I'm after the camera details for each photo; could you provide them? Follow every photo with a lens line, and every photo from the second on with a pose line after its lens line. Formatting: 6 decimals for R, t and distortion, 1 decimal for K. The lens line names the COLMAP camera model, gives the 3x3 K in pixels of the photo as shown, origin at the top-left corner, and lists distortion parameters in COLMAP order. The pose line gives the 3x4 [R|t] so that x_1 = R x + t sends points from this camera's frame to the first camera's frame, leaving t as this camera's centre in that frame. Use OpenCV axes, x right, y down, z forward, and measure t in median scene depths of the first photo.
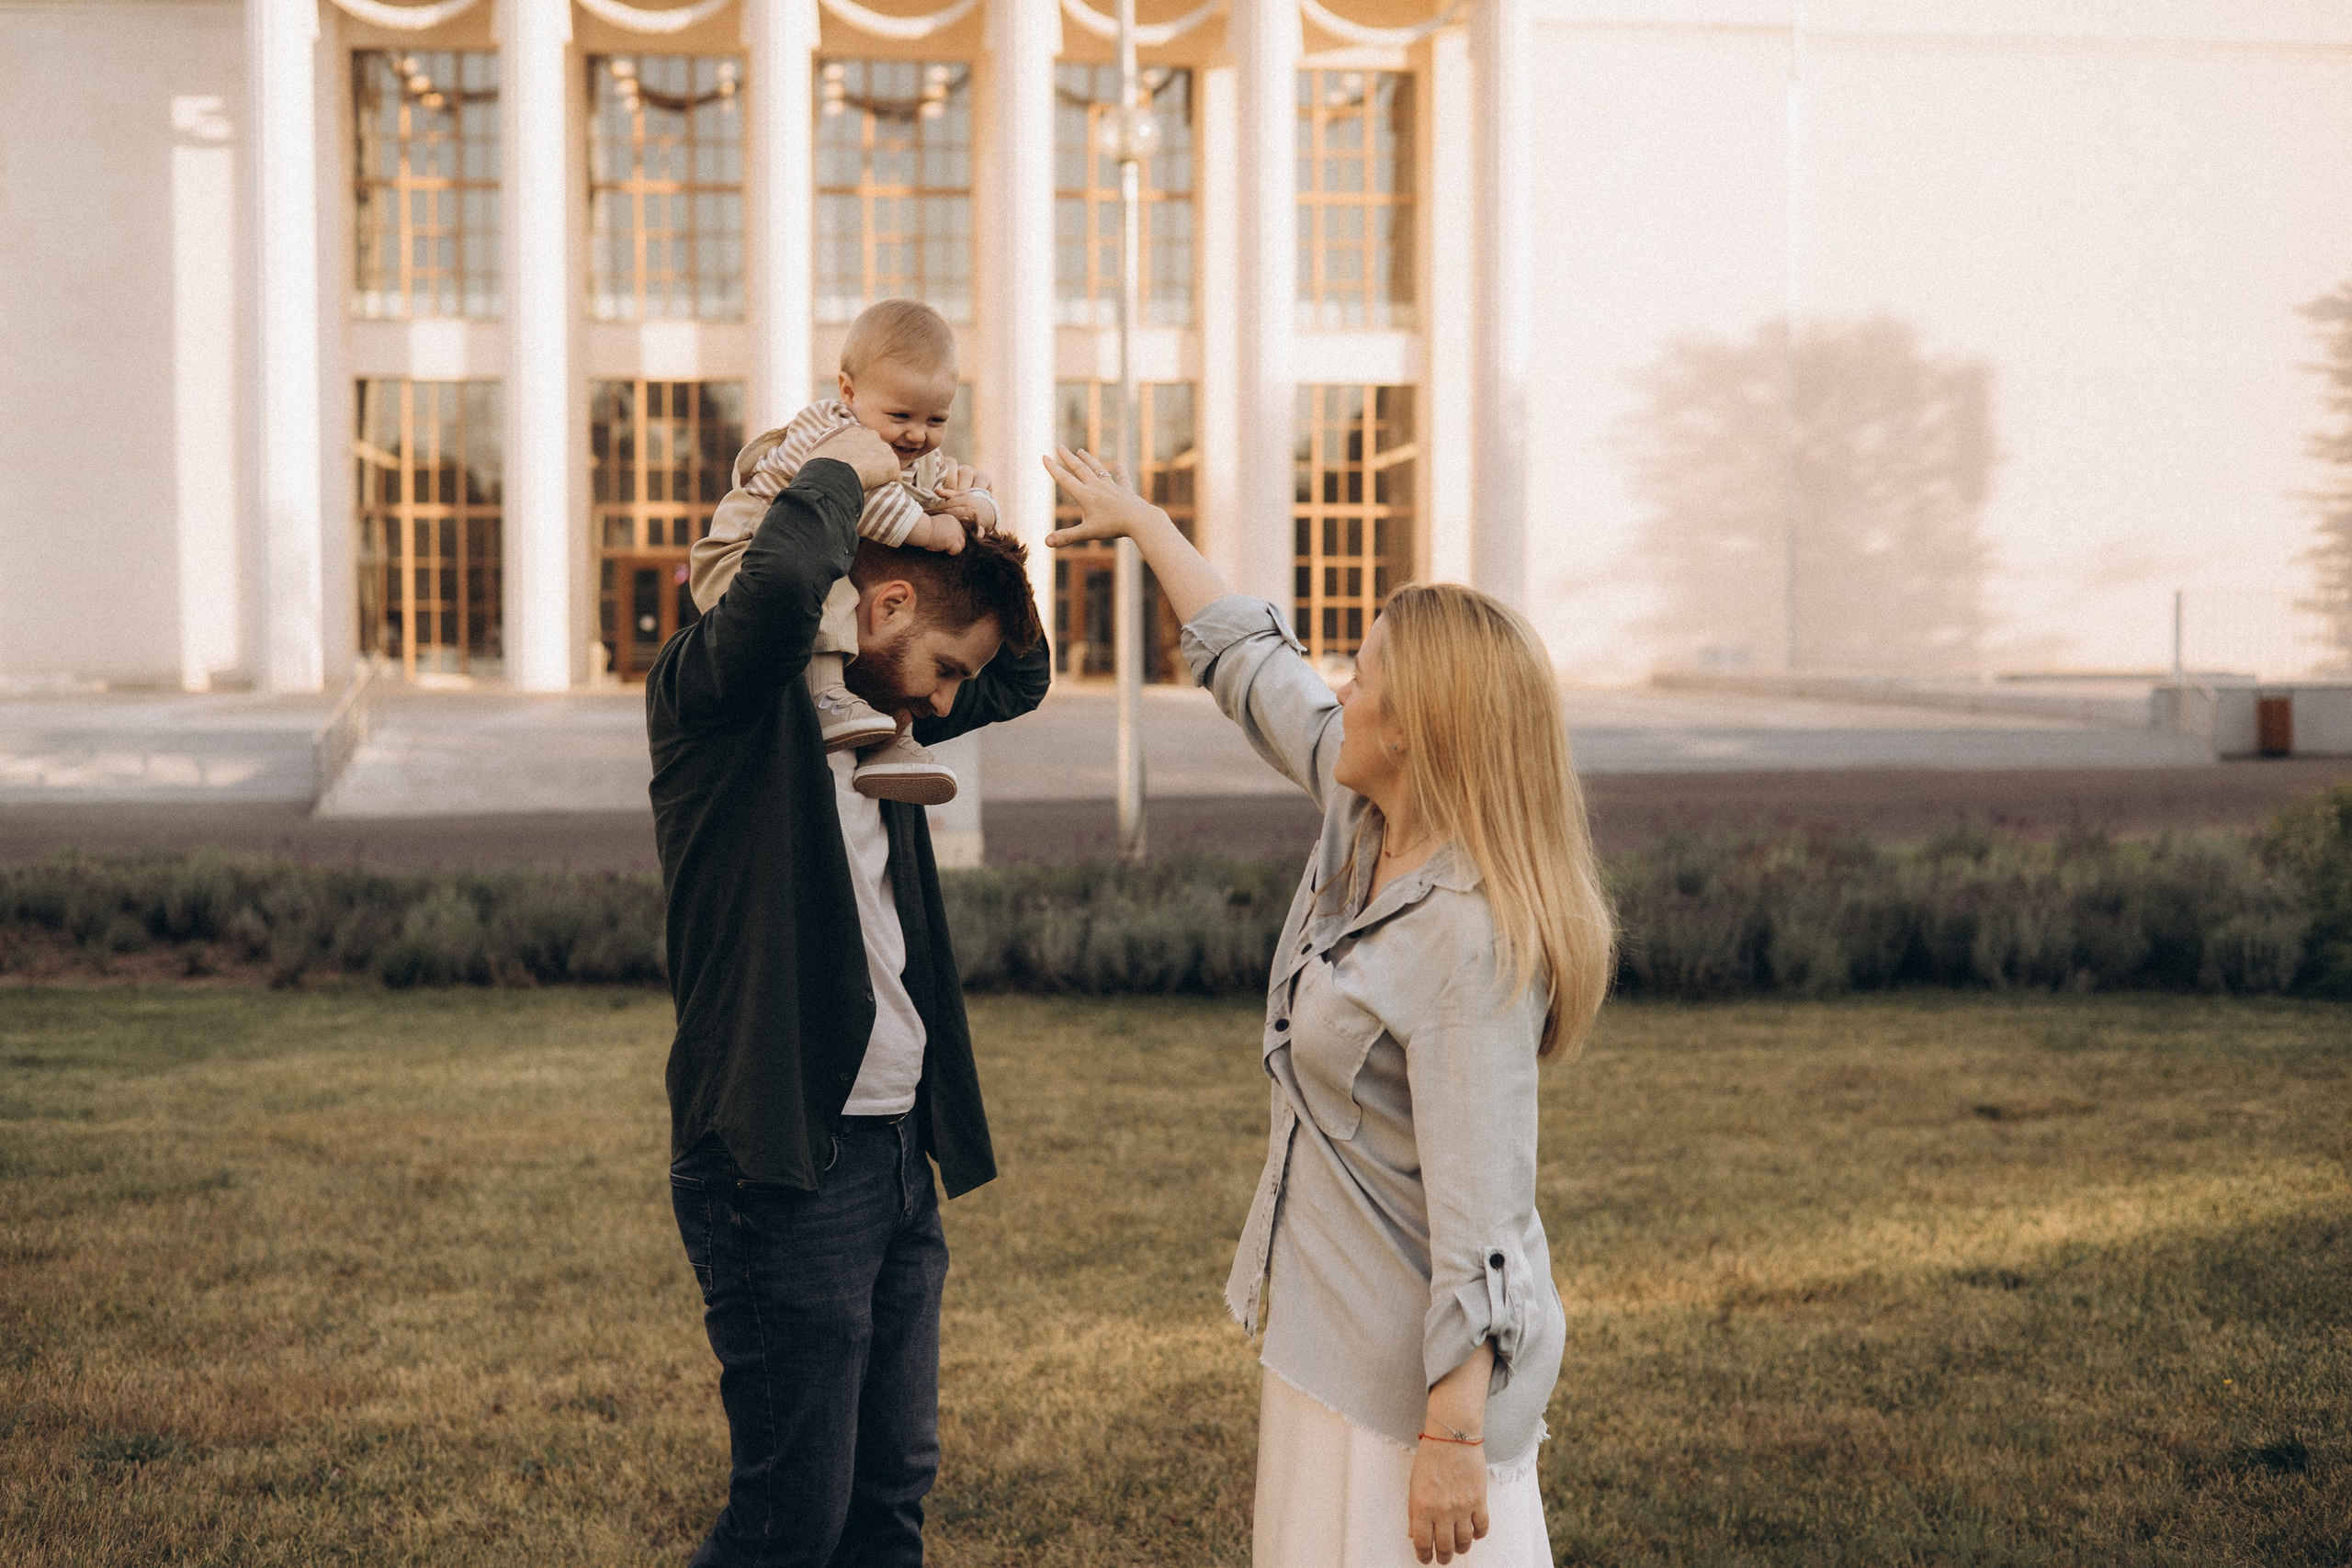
lens RADIAL K [[3297.2, 0, 1176.0], [0, 3297.2, 784.0], [0, 0, 1]] dist [0.012218, 0.045616]
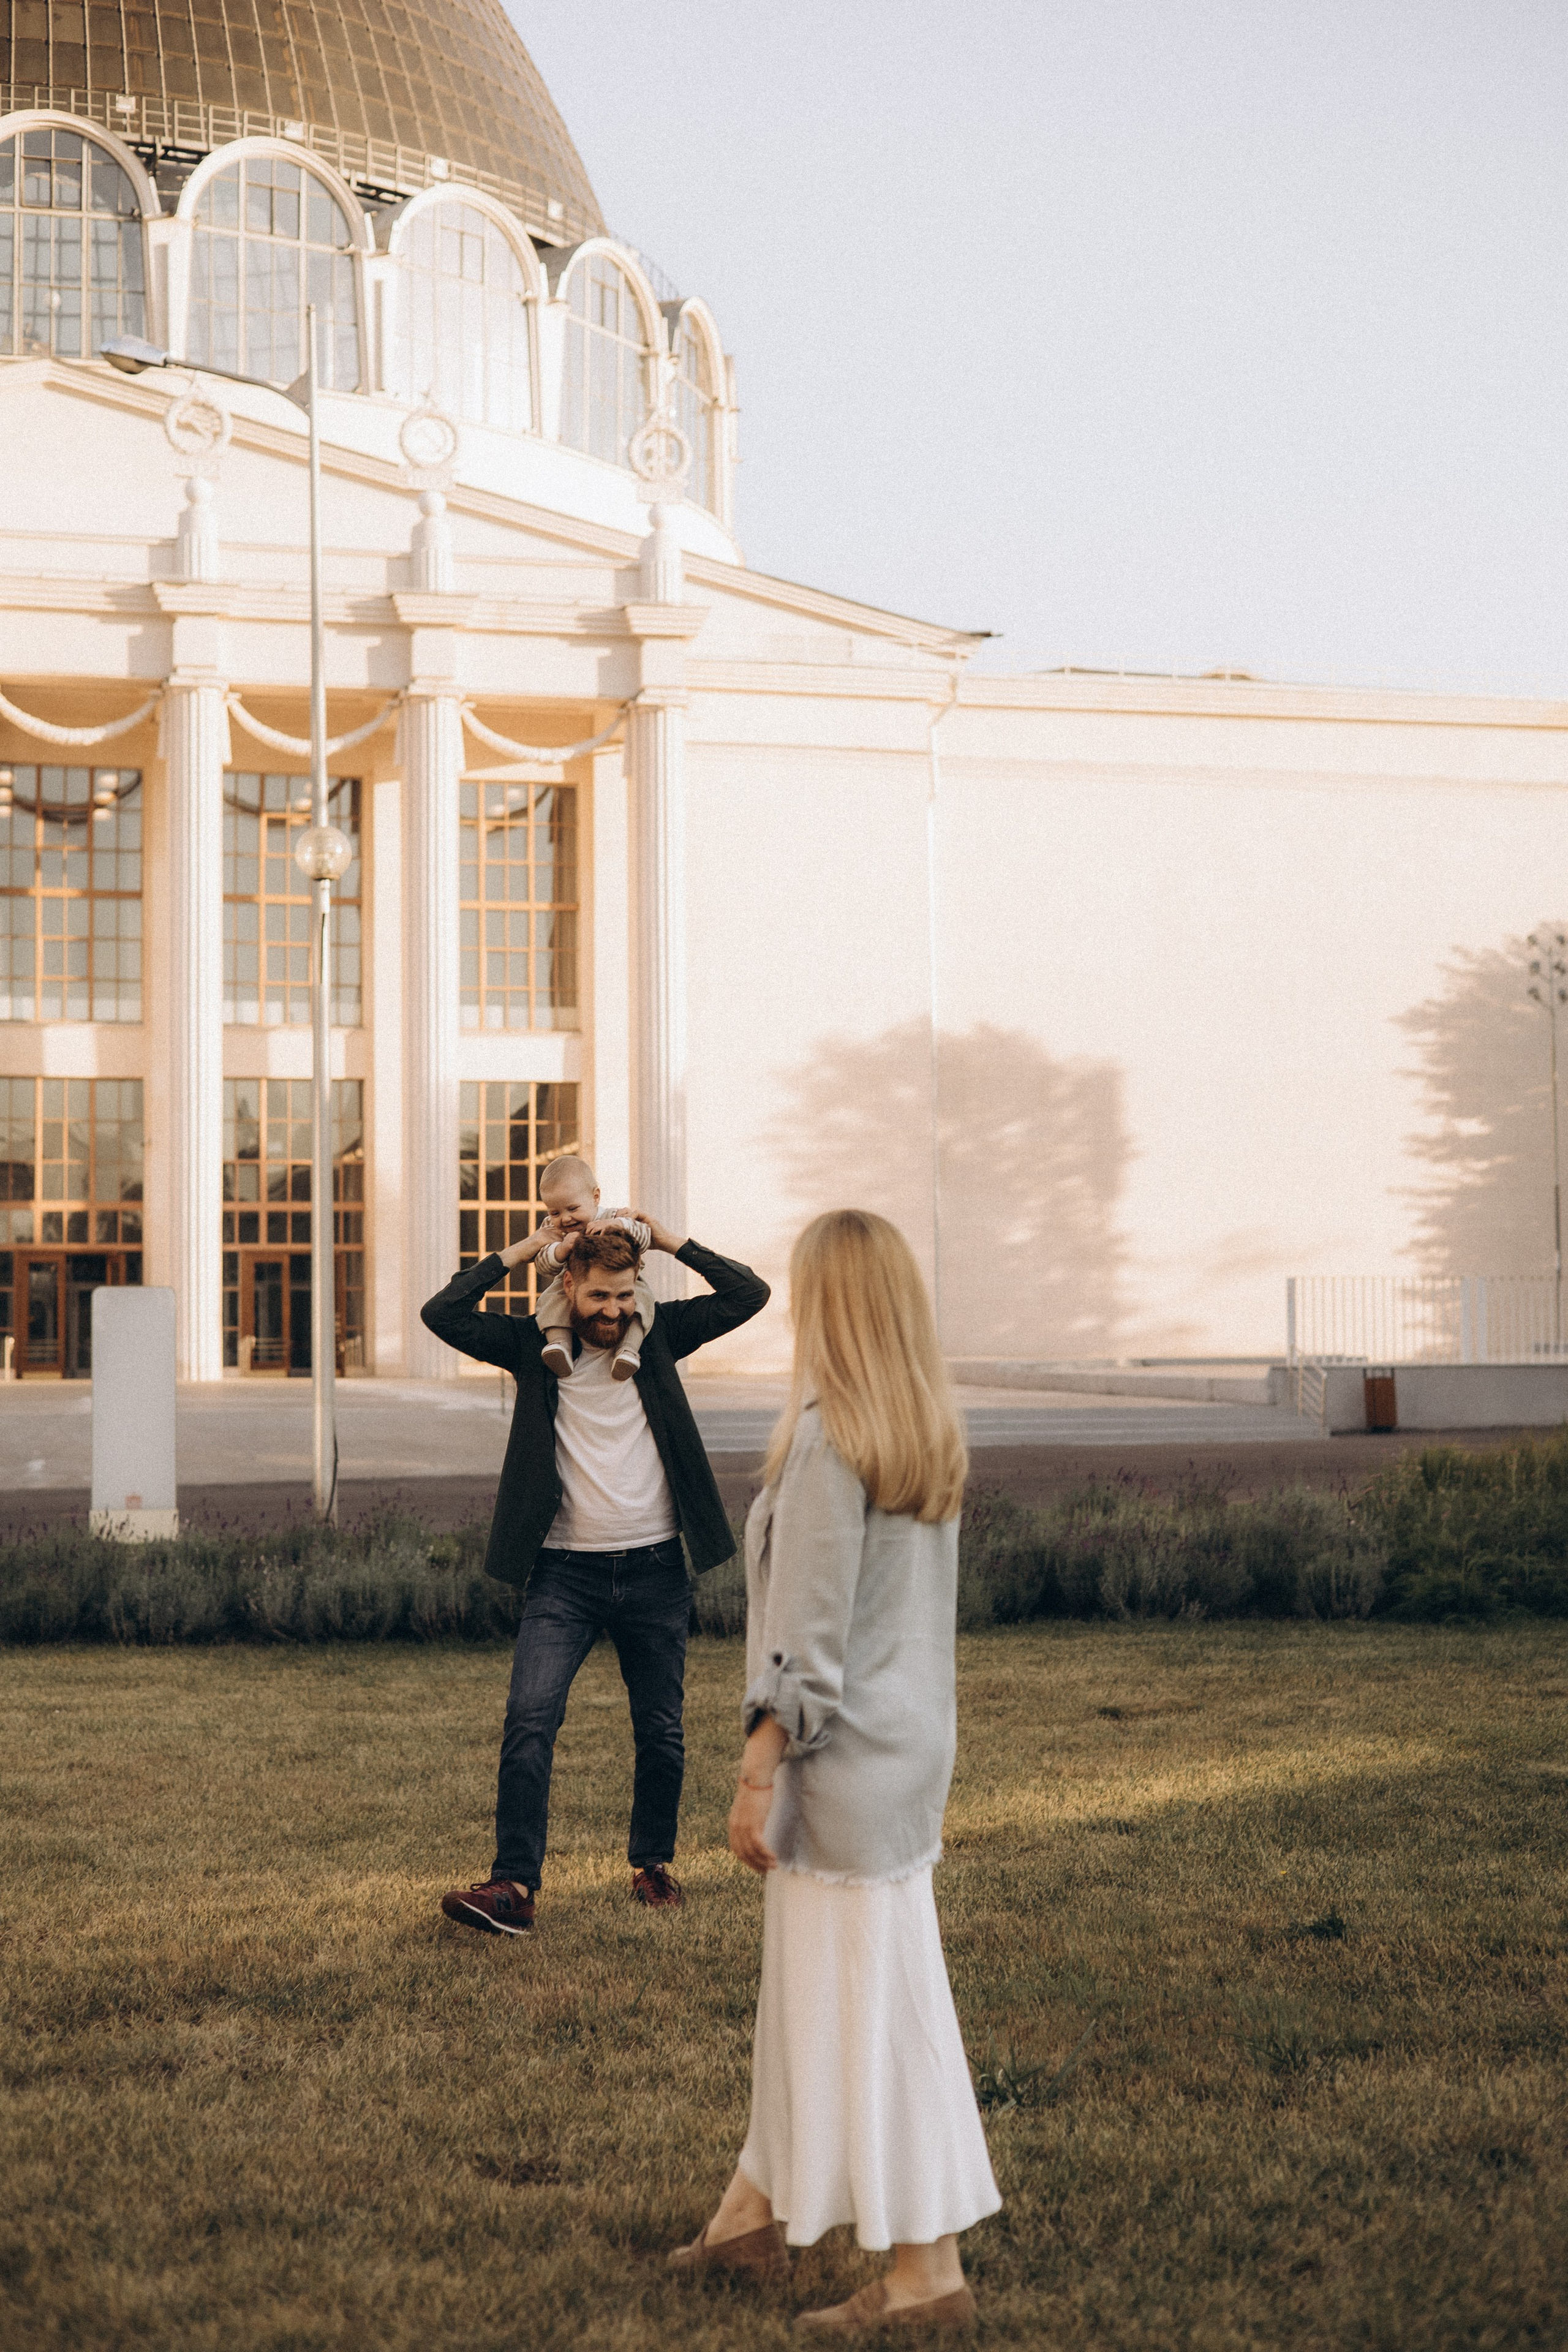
lens RADIAL K [[3277.3, 0, 784.0], [0, 3277.3, 1176.0], [0, 0, 1]] dist [0.009978, 0.082476]
pose [[0.990597, 0.000816, 0.136809, -0.017157], [0.011787, 0.995755, -0.091285, 0.010627], [-0.136303, 0.092040, 0.986382, -0.093341]]
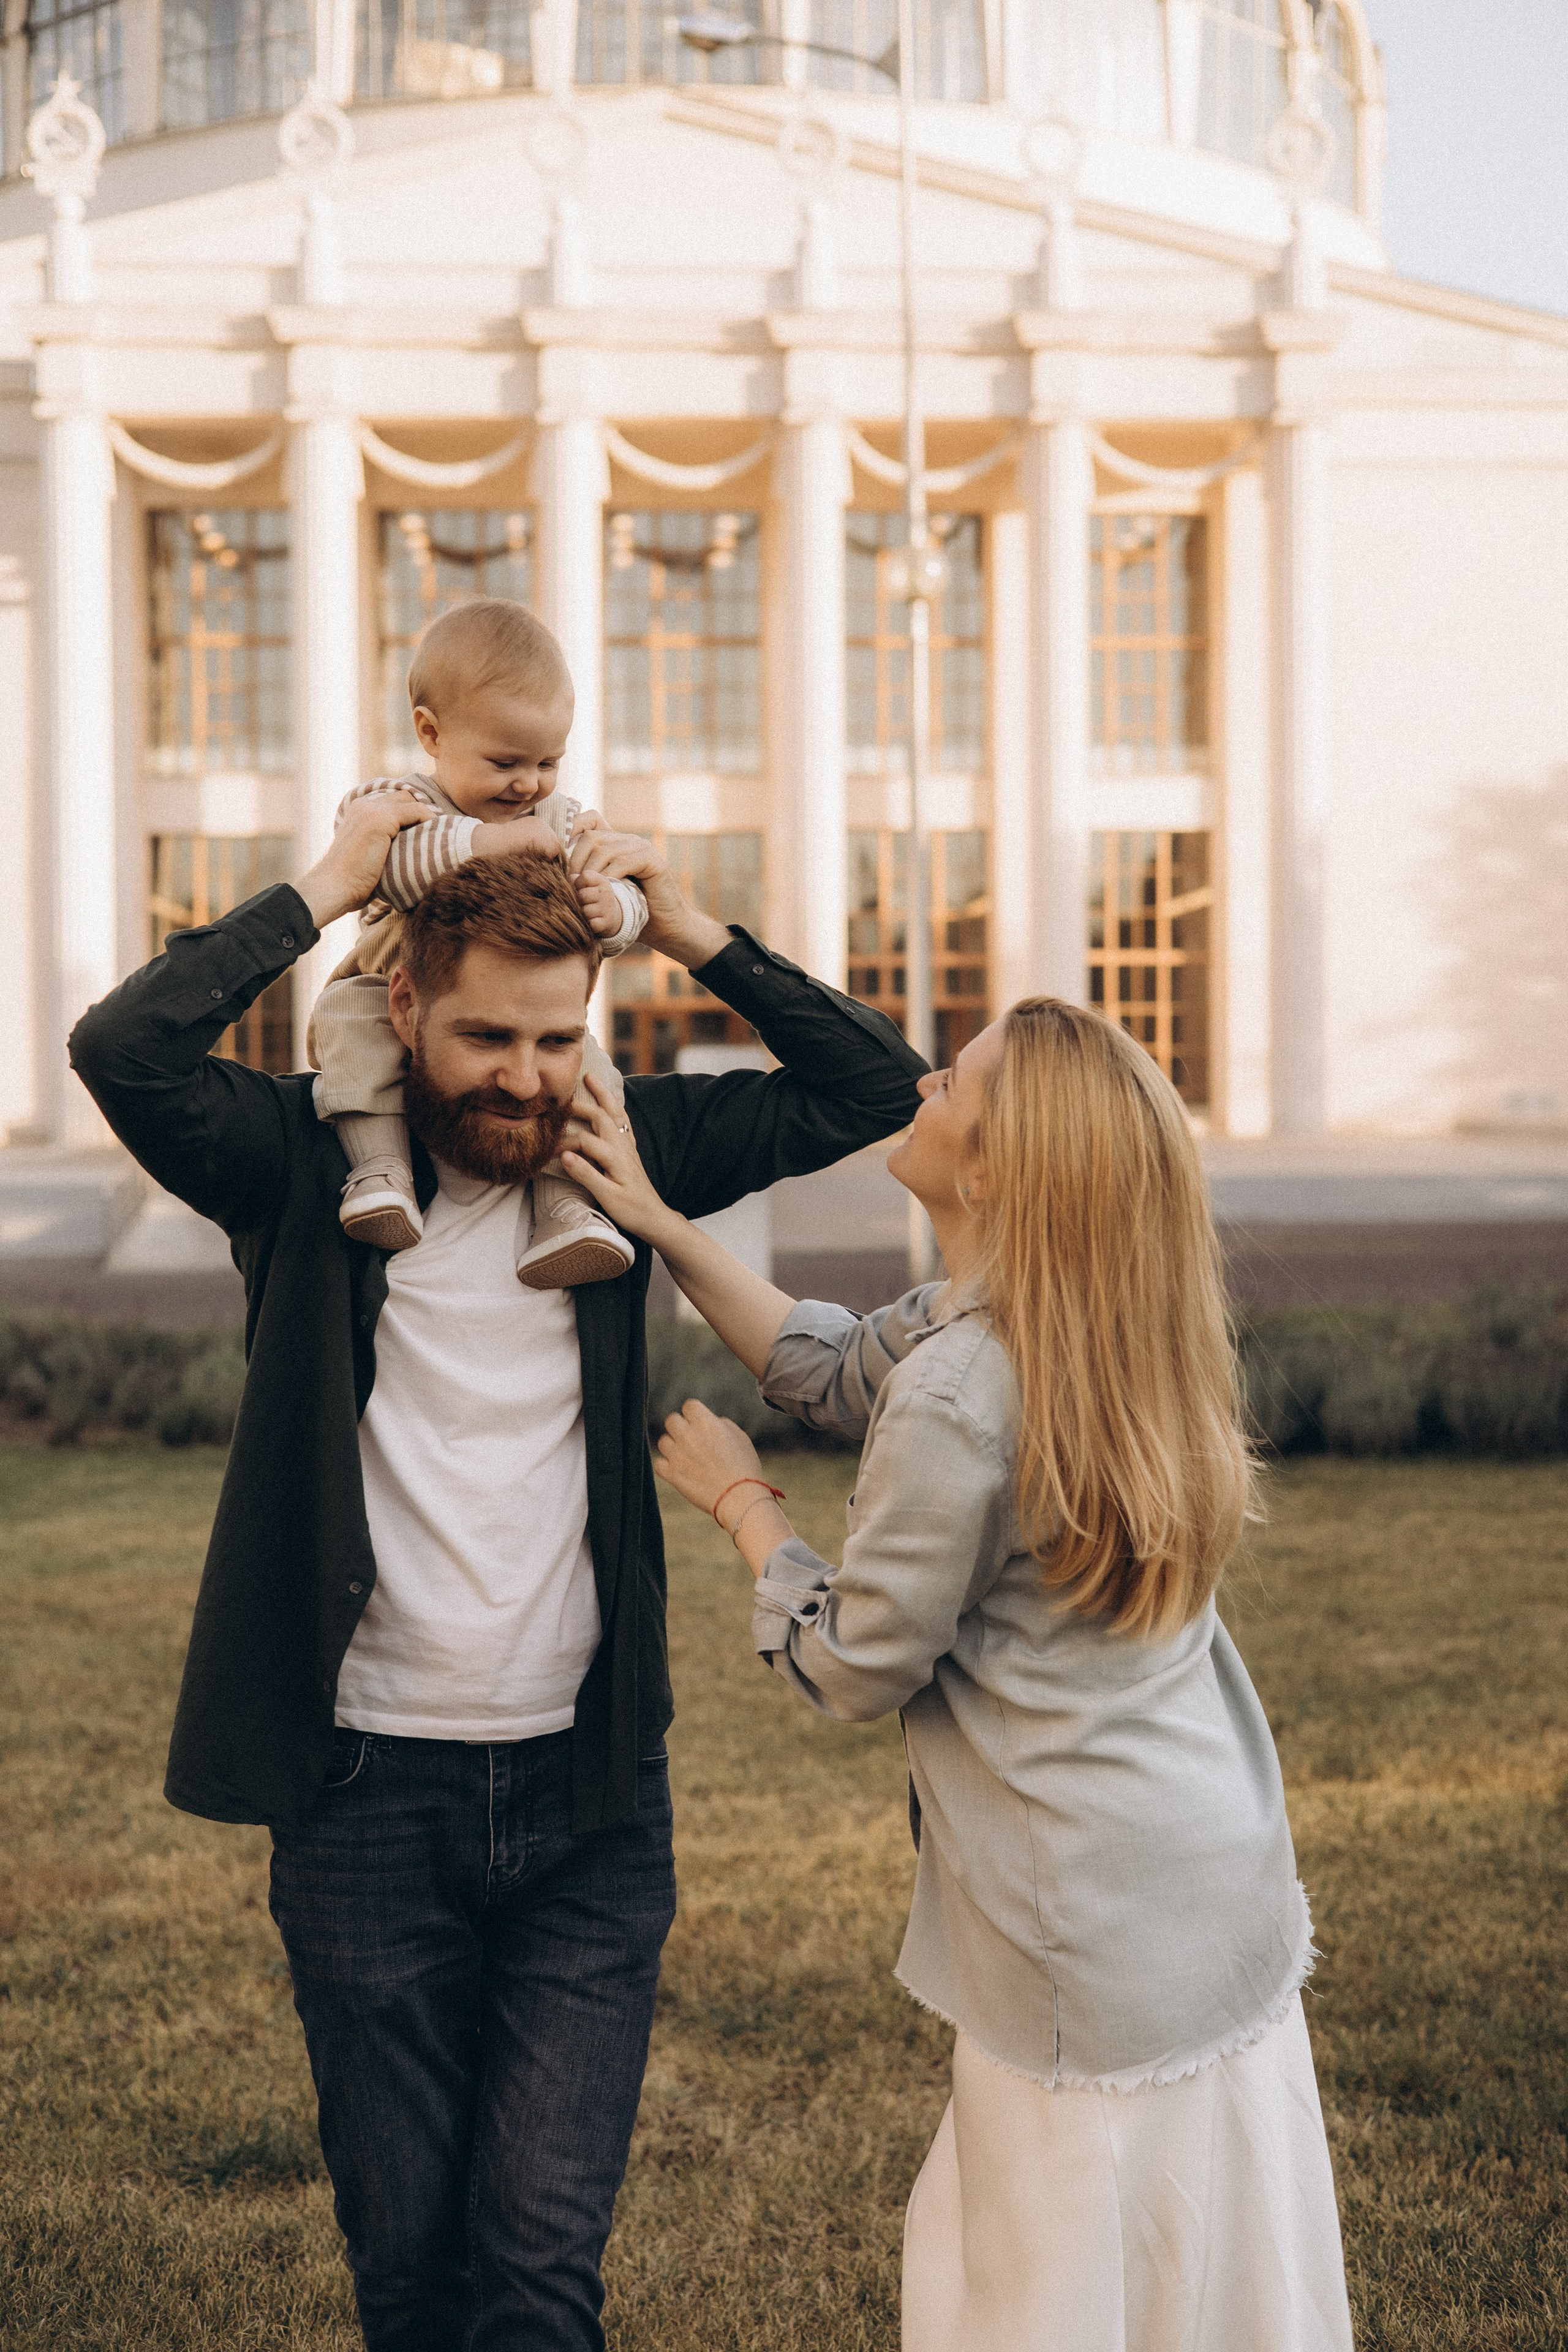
lens RADIAL K [[3310.6, 0, 784.0], [0, 3310.6, 1176.0], [0, 0, 1]] dist [-0.000698, 0.067870]
pose [[0.998426, -0.004976, -0.055867, 0.000211], [0.003976, 0.999830, -0.017998, -0.000100], [0.055947, 0.017748, 0.998276, 0.025826]]
